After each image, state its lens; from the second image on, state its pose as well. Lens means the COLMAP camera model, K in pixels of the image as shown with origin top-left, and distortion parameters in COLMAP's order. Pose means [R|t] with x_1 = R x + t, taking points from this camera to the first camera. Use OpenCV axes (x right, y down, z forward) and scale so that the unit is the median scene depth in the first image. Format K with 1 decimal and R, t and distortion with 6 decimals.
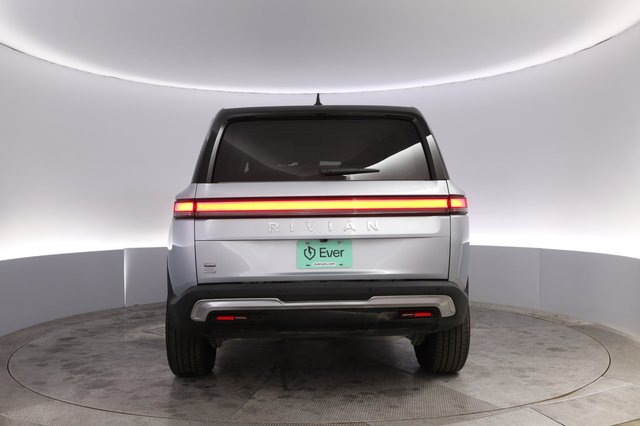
lens RADIAL K [[747.3, 0, 320.0], [0, 747.3, 213.0], [0, 0, 1]] dist [0.010462, 0.021852]
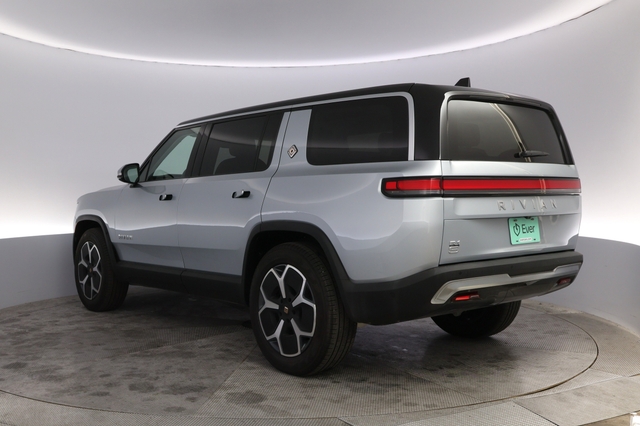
lens RADIAL K [[747.3, 0, 320.0], [0, 747.3, 213.0], [0, 0, 1]] dist [0.010462, 0.021852]
pose [[0.776172, -0.009241, 0.630453, -0.821813], [0.002570, 0.999931, 0.011493, 0.016162], [-0.630516, -0.007300, 0.776142, 0.335600]]
